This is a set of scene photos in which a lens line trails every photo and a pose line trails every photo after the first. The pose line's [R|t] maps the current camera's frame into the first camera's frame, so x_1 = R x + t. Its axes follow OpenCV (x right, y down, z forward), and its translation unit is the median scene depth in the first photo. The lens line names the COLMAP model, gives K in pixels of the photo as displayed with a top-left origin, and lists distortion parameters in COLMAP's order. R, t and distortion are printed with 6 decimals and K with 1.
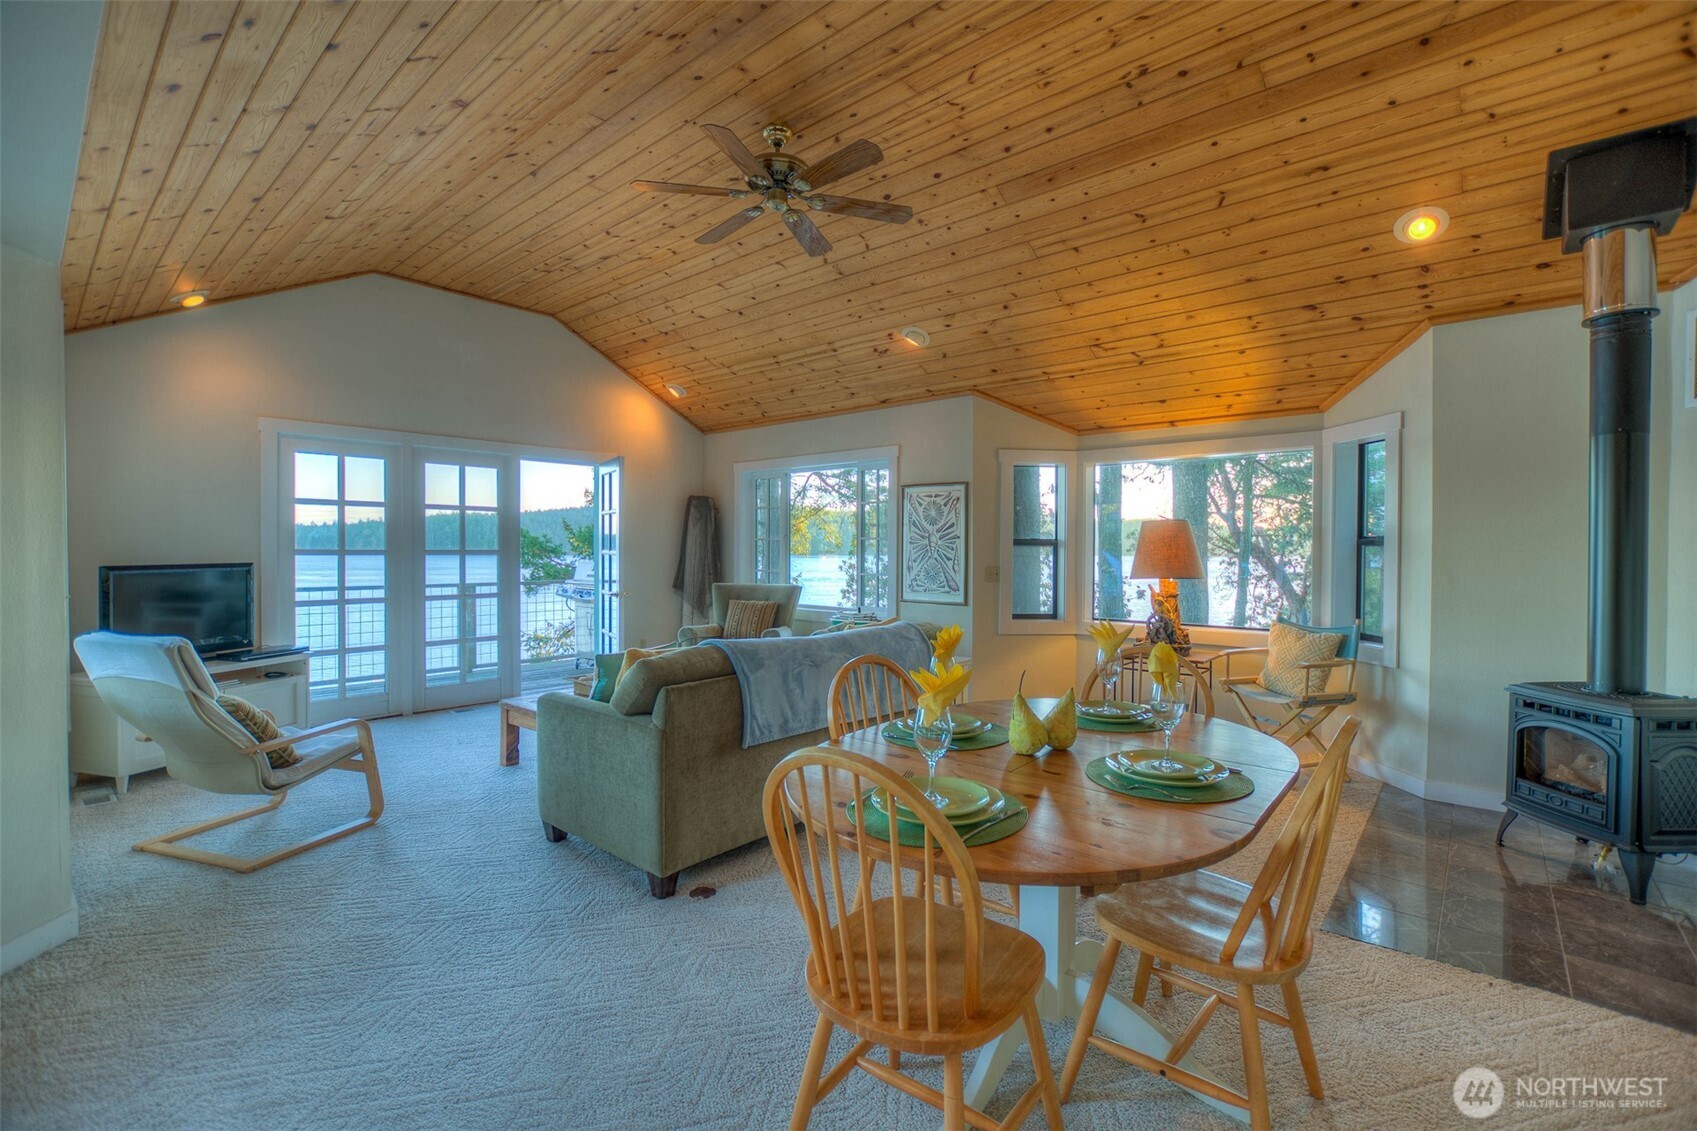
lens RADIAL K [[744.0, 0, 854.7], [0, 744.0, 554.7], [0, 0, 1]] dist [-0.017974, 0.005253]
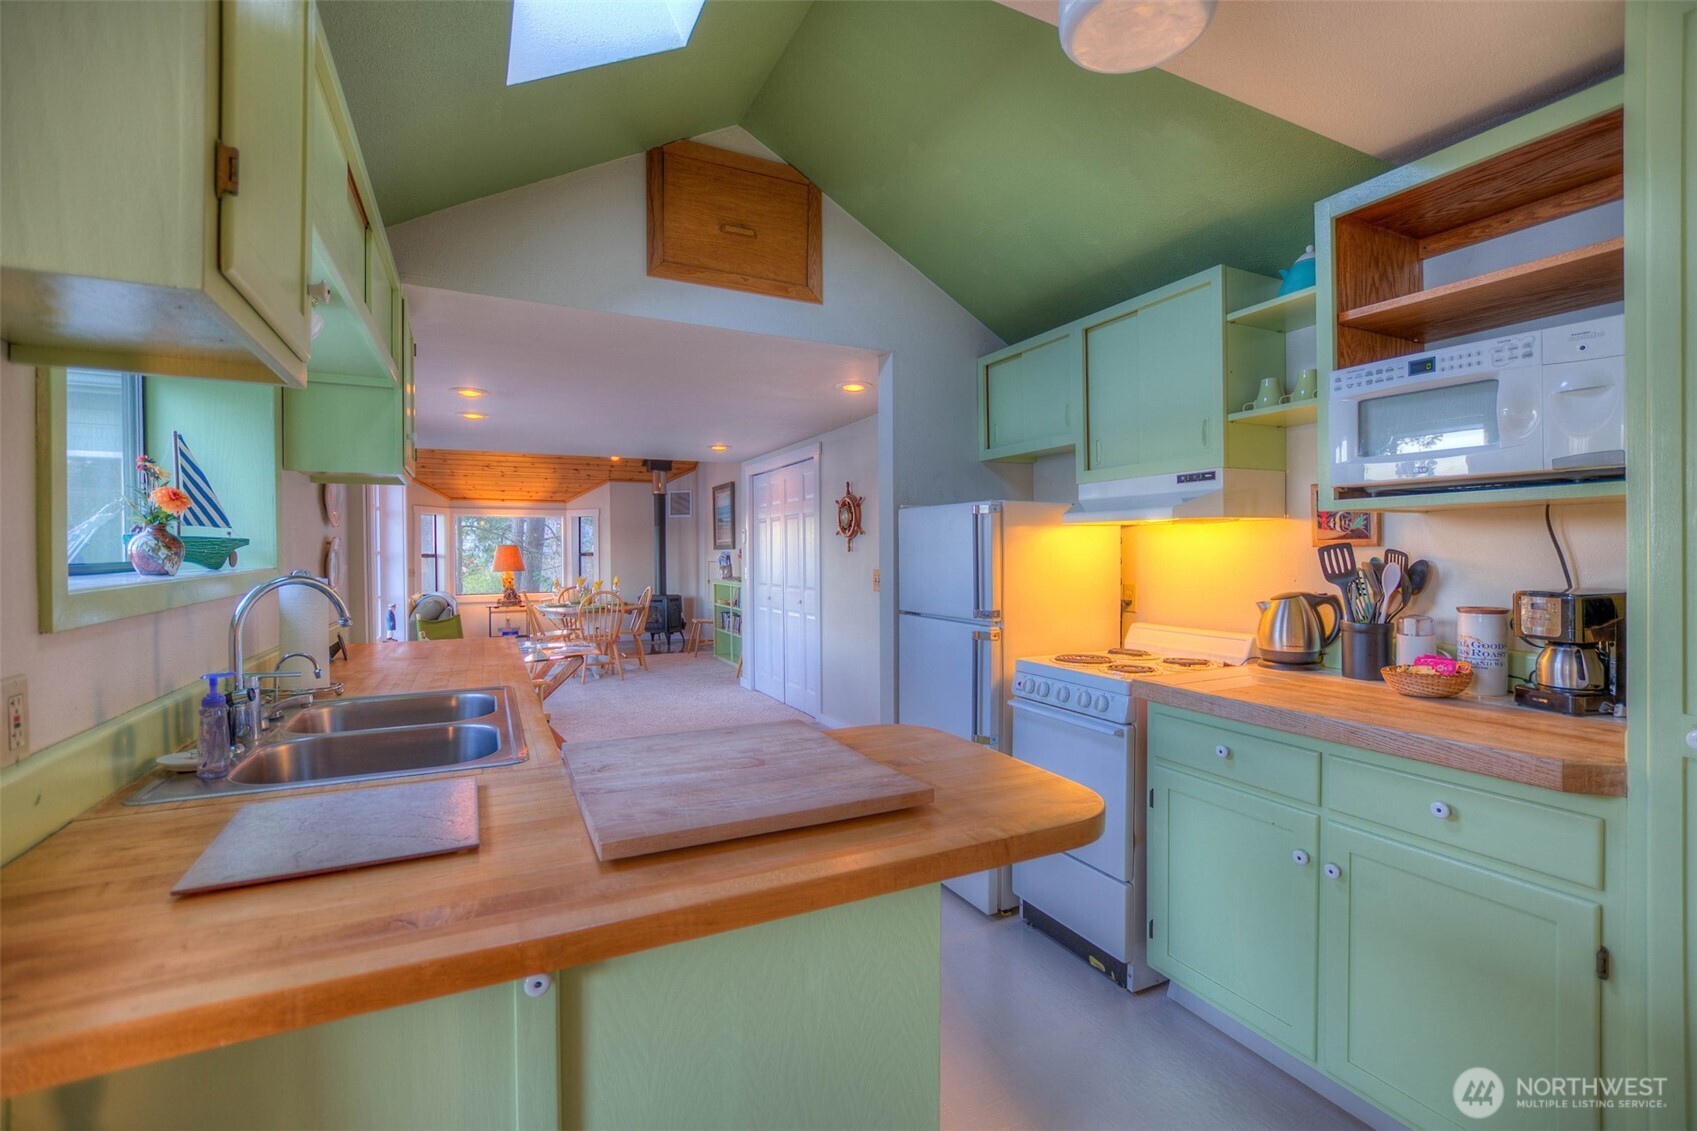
lens RADIAL K [[744.0, 0, 854.7], [0, 744.0, 554.7], [0, 0, 1]] dist [-0.017974, 0.005253]
pose [[0.382349, -0.010509, 0.923958, -0.945383], [0.022523, 0.999744, 0.002050, -0.001046], [-0.923743, 0.020026, 0.382488, -0.618565]]
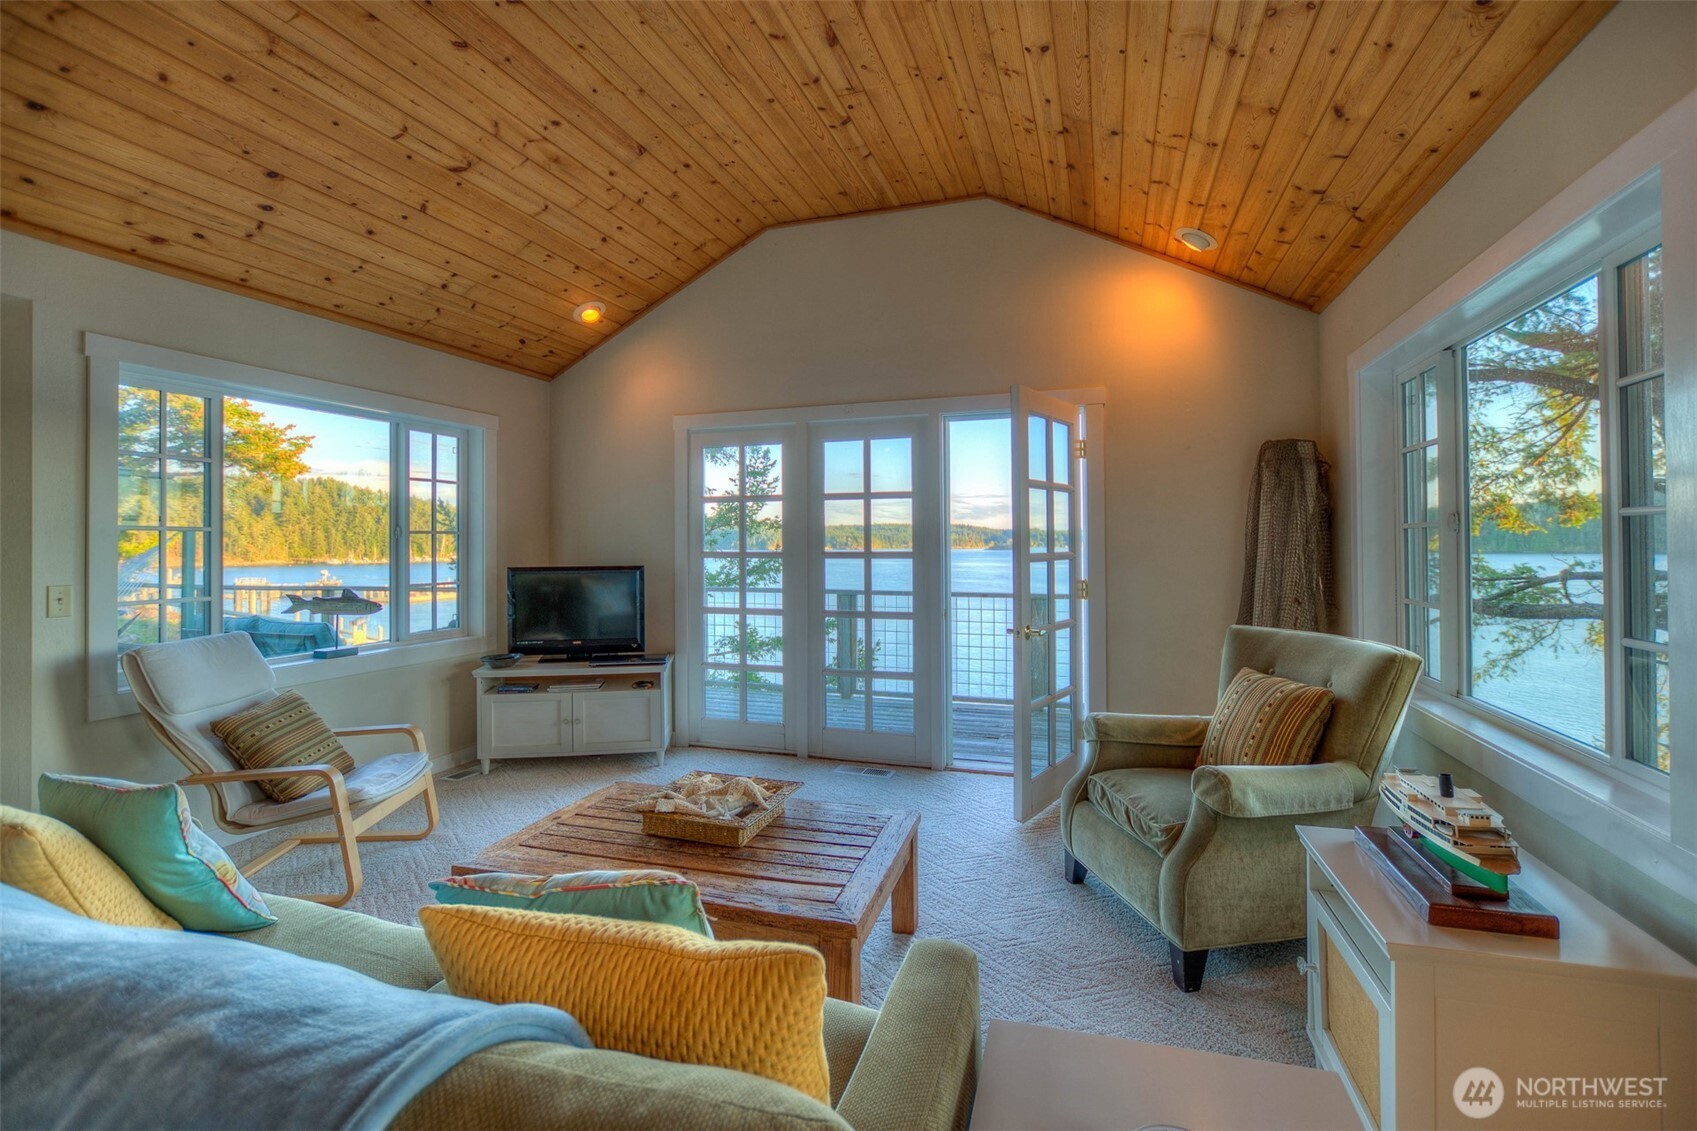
lens RADIAL K [[750.0, 0, 843.2], [0, 750.0, 531.4], [0, 0, 1]] dist [-0.000025, 0.000416]
pose [[0.380010, -0.023241, -0.924690, 0.172028], [-0.005775, 0.999605, -0.027497, -0.006951], [0.924964, 0.015789, 0.379726, 0.723297]]
